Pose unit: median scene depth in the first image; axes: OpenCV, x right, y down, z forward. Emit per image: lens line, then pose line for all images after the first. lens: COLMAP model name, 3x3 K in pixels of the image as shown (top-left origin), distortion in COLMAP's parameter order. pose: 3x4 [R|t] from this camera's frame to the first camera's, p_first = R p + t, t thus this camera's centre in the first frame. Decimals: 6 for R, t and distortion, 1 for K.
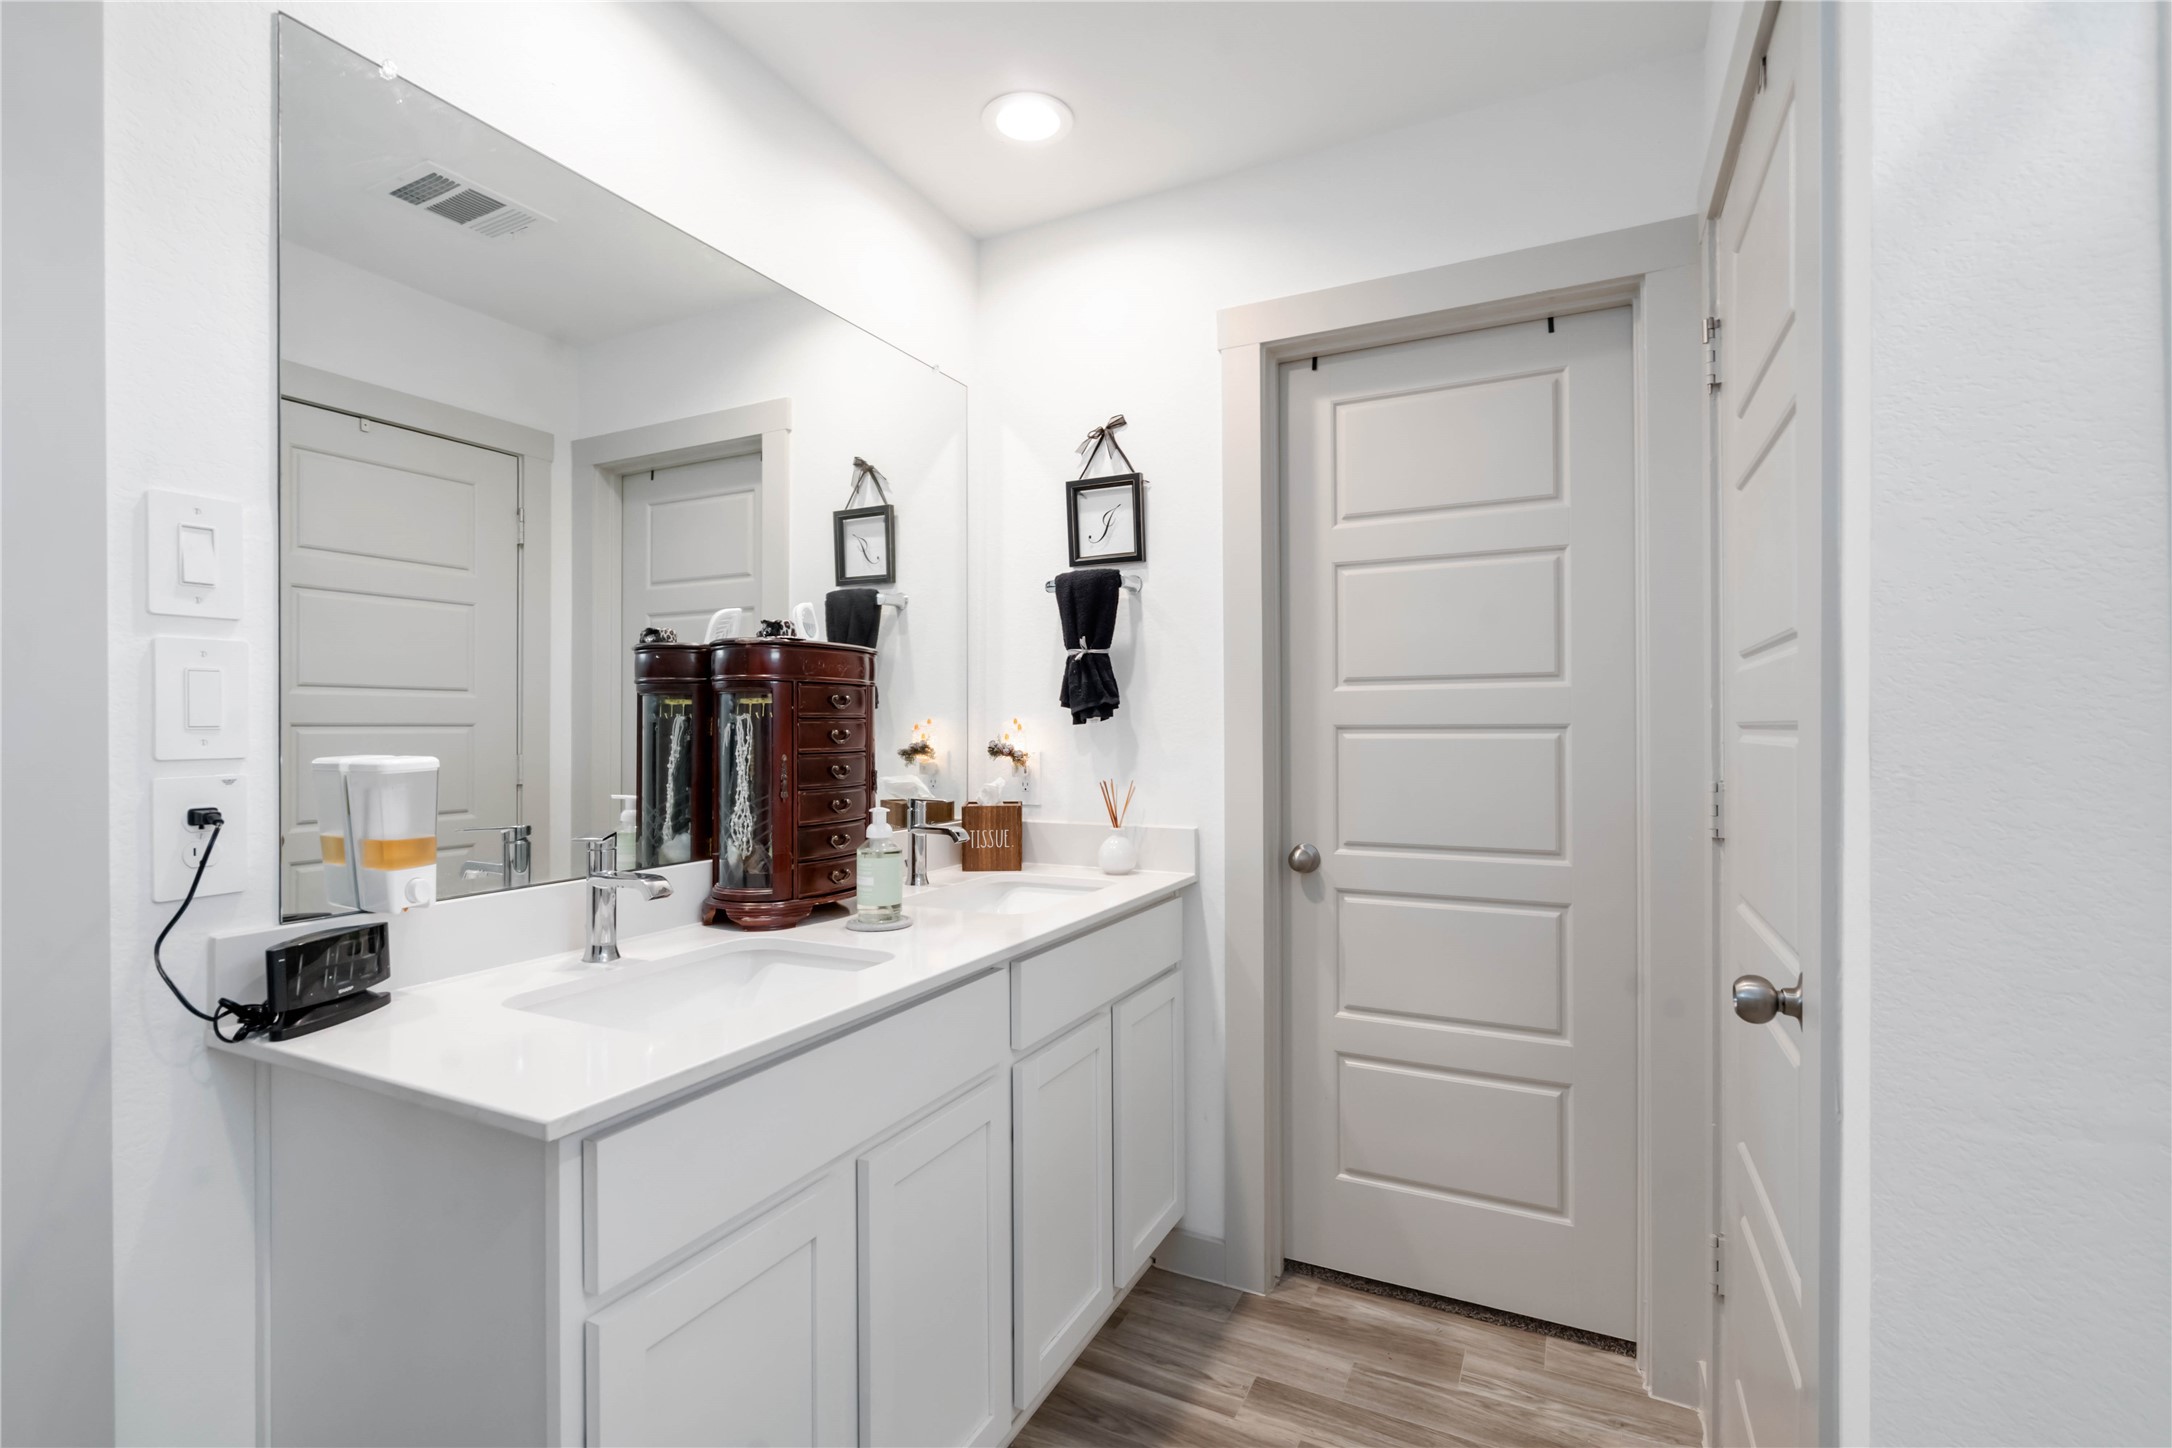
lens RADIAL K [[990.5, 0, 1082.7], [0, 990.5, 727.7], [0, 0, 1]] dist [0.002432, 0.000451]
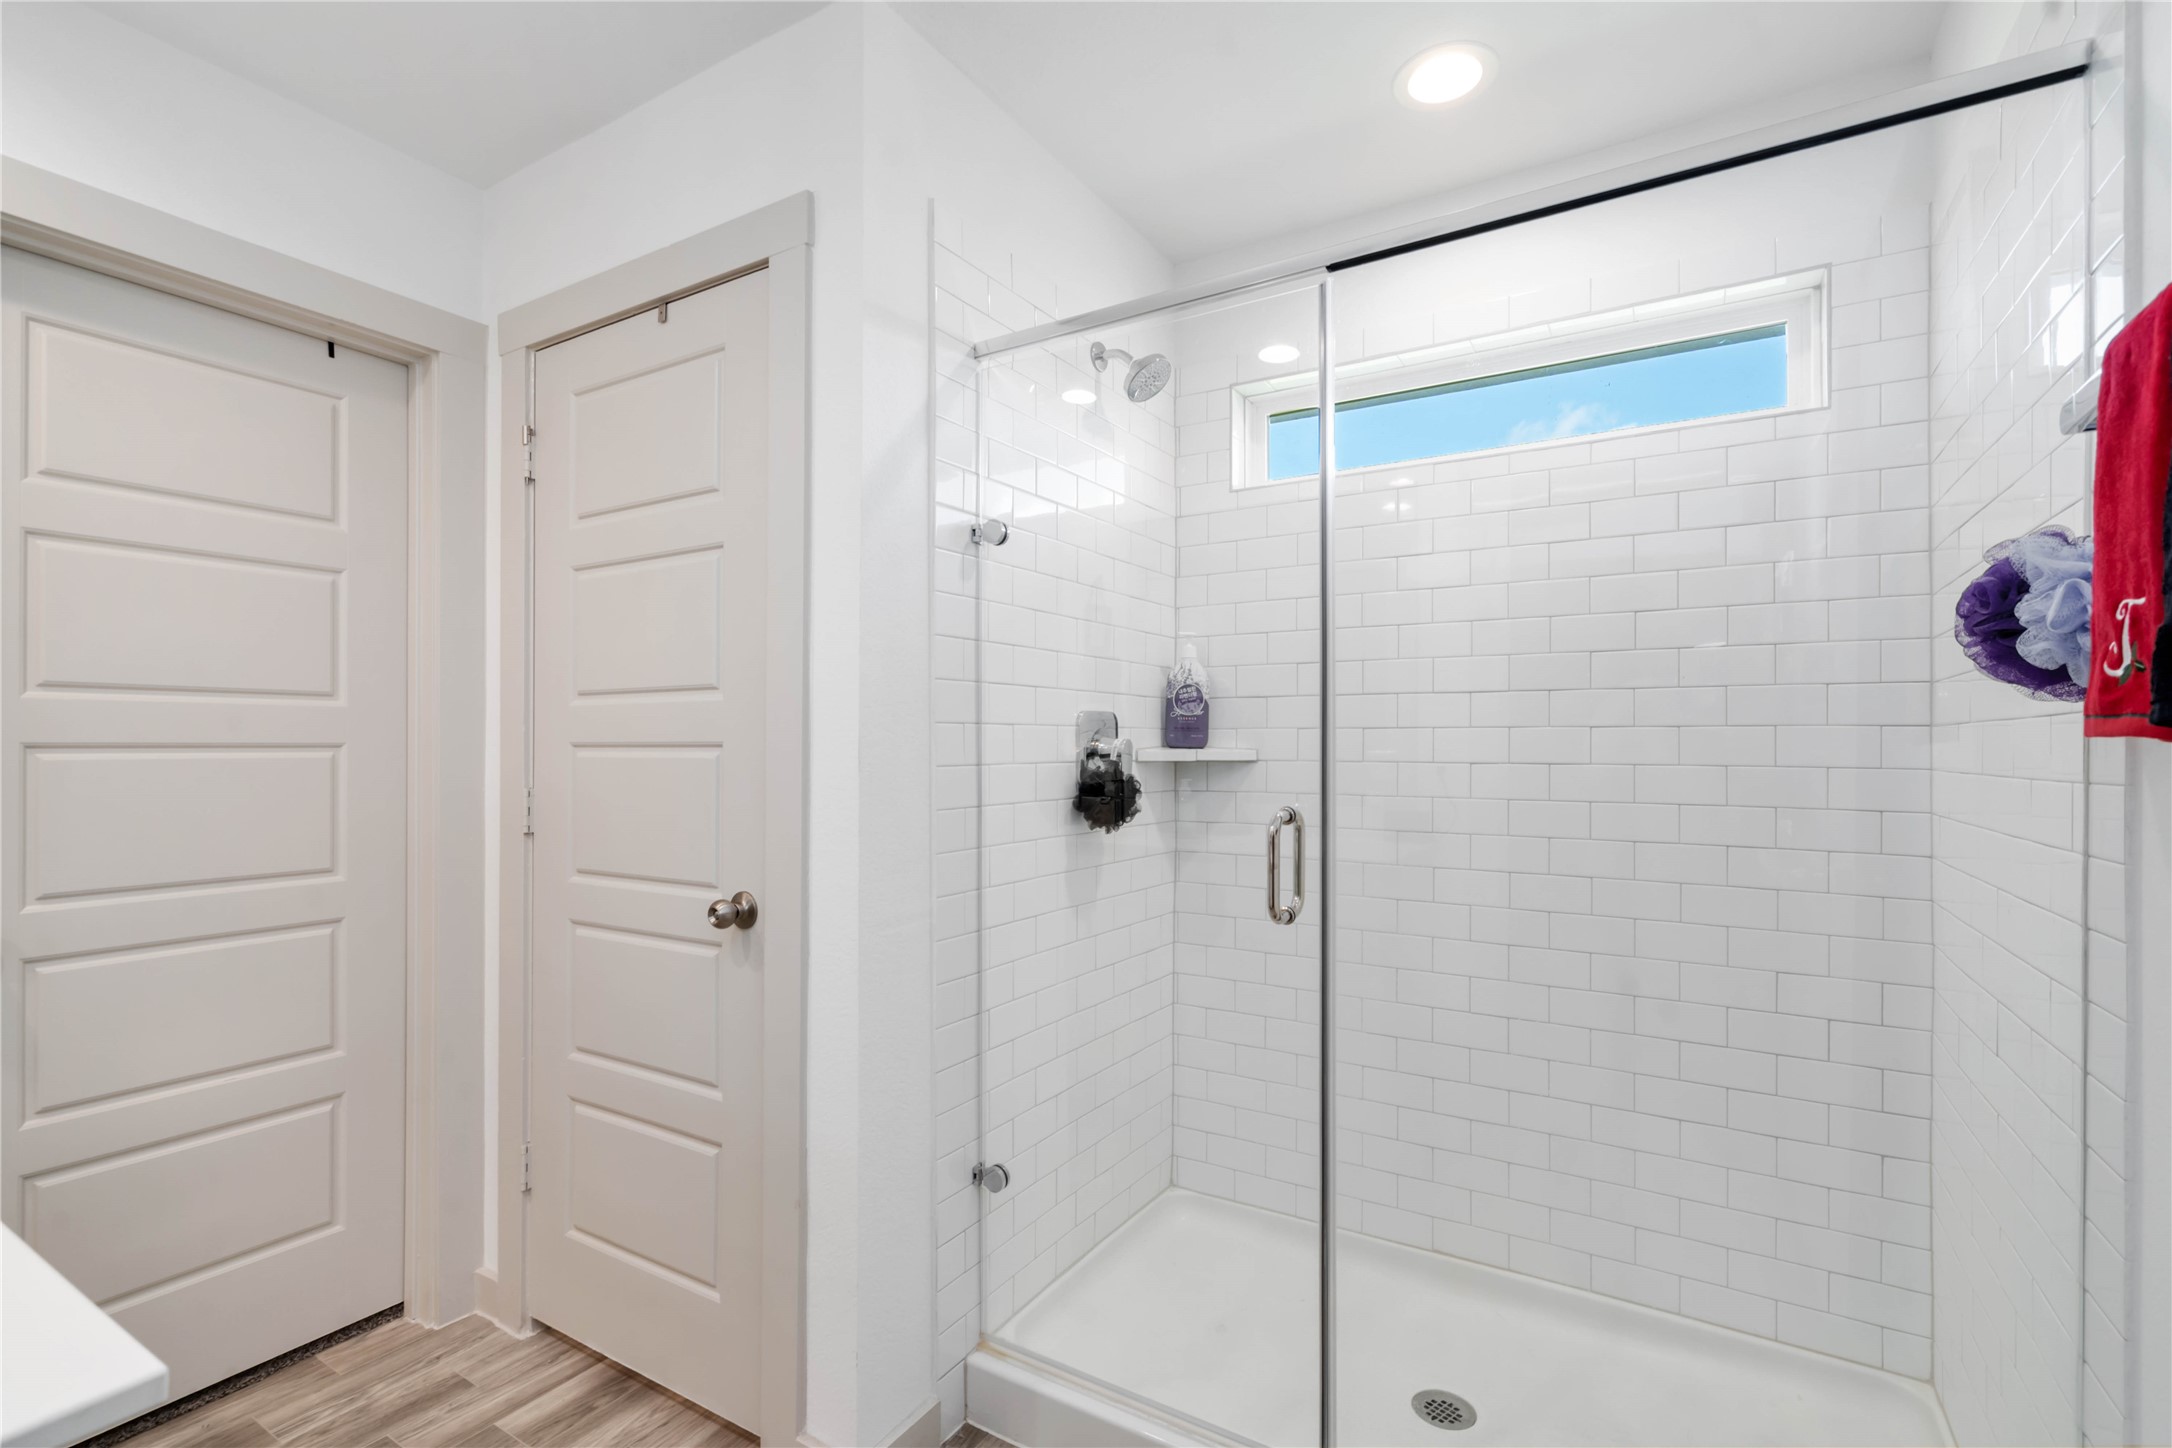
lens RADIAL K [[993.5, 0, 1069.9], [0, 993.5, 742.9], [0, 0, 1]] dist [0.000008, -0.000074]
pose [[0.090098, 0.003626, 0.995926, -0.480350], [0.000026, 0.999993, -0.003644, 0.000082], [-0.995933, 0.000354, 0.090097, 0.158016]]
